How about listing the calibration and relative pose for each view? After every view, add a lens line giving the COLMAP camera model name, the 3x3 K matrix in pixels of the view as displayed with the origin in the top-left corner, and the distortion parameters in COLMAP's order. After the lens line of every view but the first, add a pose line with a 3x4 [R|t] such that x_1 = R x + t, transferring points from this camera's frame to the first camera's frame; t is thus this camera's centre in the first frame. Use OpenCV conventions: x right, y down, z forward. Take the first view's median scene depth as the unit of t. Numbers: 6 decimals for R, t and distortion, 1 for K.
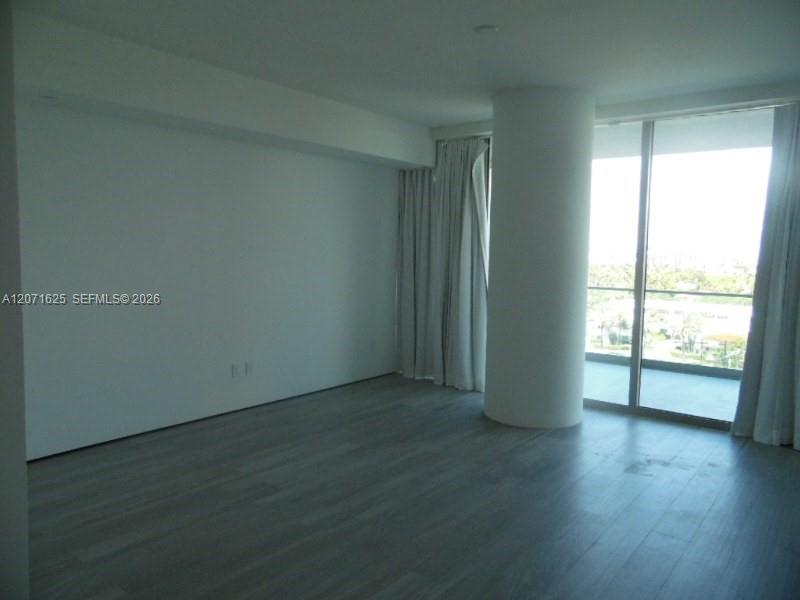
lens RADIAL K [[595.7, 0, 401.5], [0, 595.7, 295.0], [0, 0, 1]] dist [-0.037598, 0.072939]
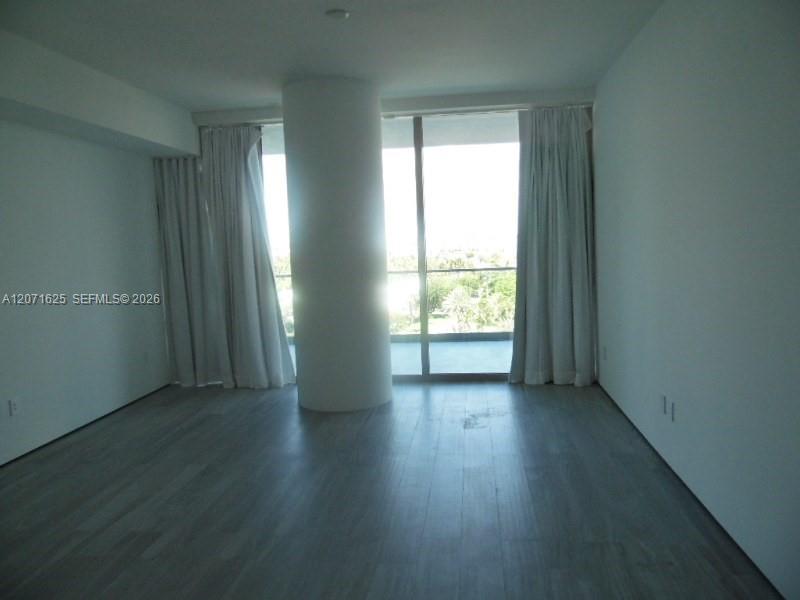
lens RADIAL K [[595.7, 0, 401.5], [0, 595.7, 295.0], [0, 0, 1]] dist [-0.037598, 0.072939]
pose [[0.853658, -0.097137, 0.511696, -0.194394], [0.092547, 0.995110, 0.034510, -0.002785], [-0.512546, 0.017896, 0.858473, 0.063922]]
